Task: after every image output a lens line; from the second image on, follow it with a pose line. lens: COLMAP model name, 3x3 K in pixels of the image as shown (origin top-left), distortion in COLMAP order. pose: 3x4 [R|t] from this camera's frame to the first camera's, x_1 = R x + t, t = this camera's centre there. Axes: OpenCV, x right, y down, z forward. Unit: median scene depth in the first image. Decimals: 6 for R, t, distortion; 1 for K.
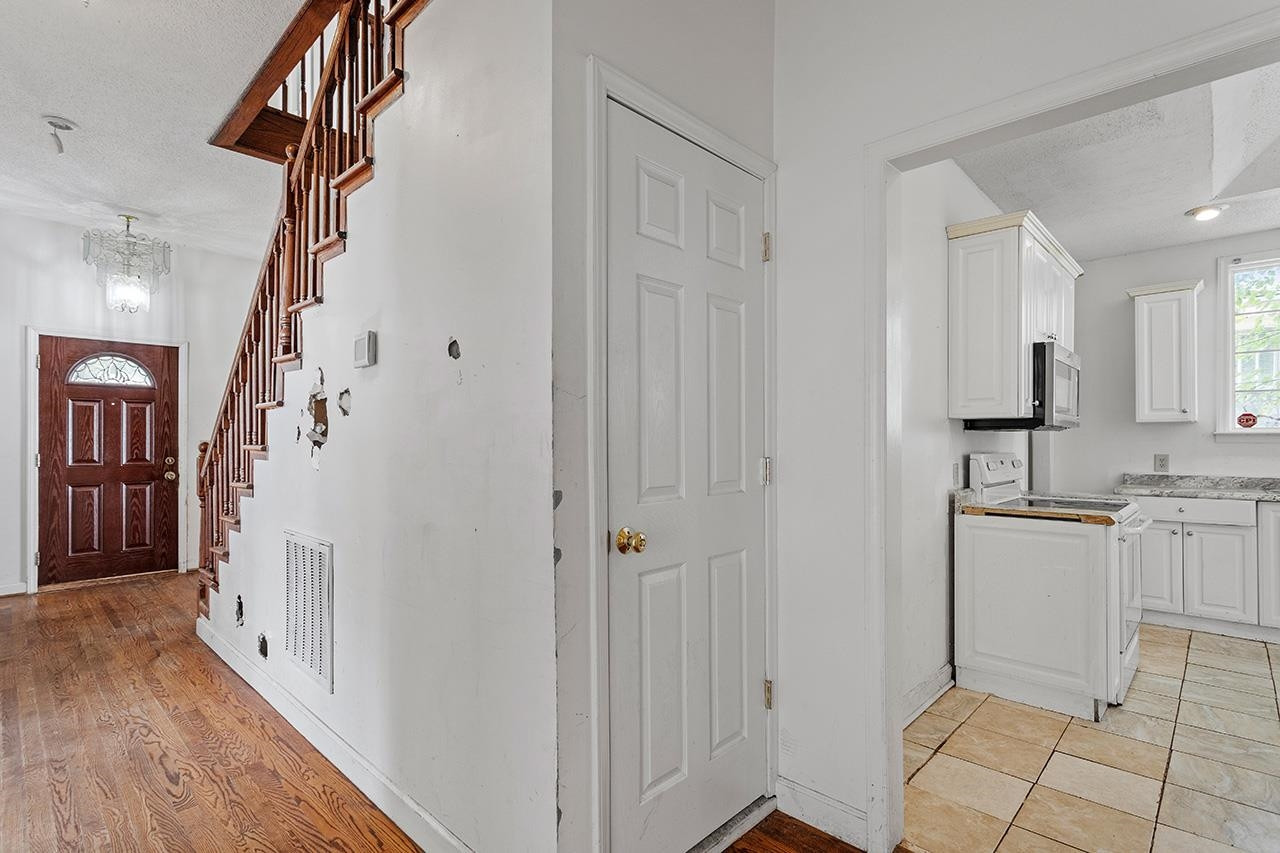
lens RADIAL K [[616.9, 0, 643.0], [0, 616.9, 443.6], [0, 0, 1]] dist [0.001579, 0.000386]
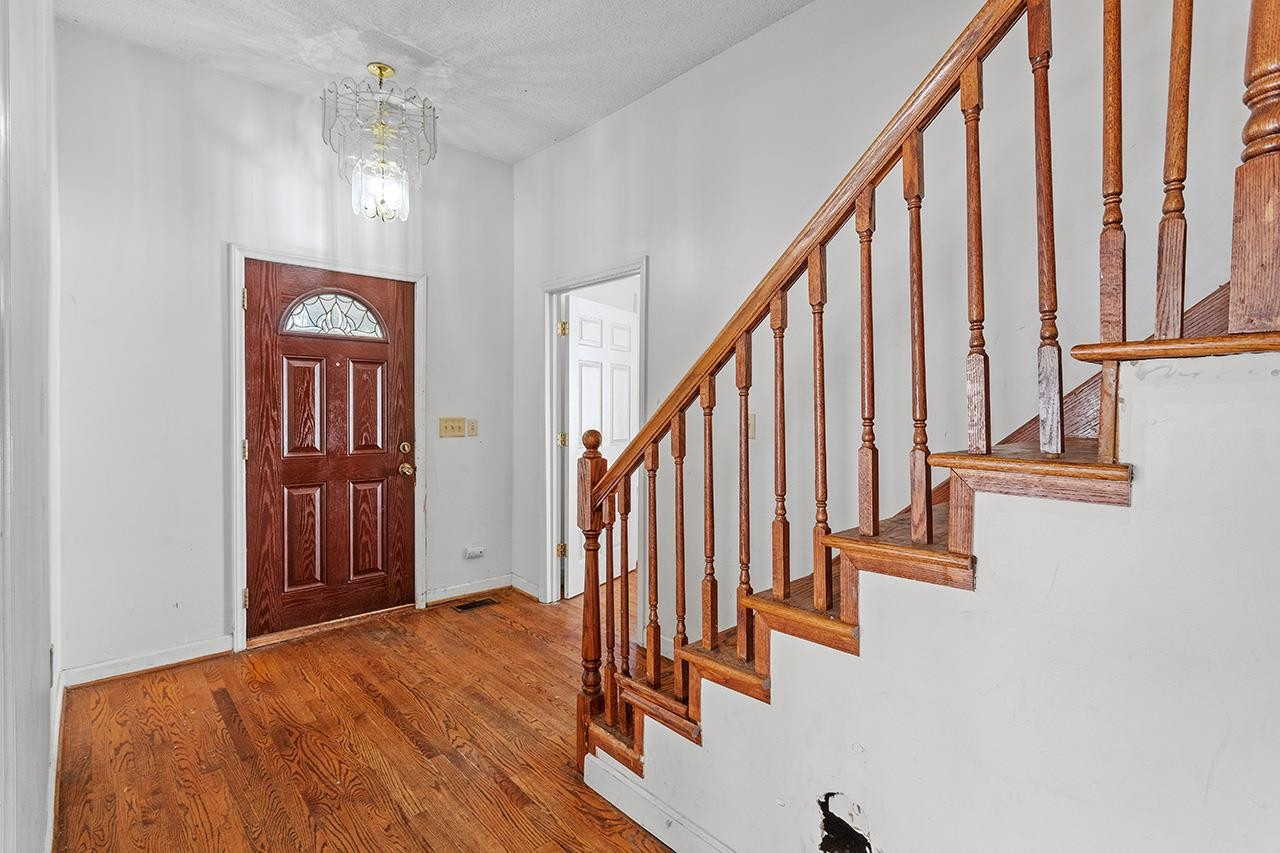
lens RADIAL K [[612.2, 0, 641.7], [0, 612.2, 423.5], [0, 0, 1]] dist [0.000117, 0.000262]
pose [[0.997470, 0.005542, -0.070869, -0.492804], [-0.004350, 0.999847, 0.016965, -0.012905], [0.070952, -0.016614, 0.997341, 0.365603]]
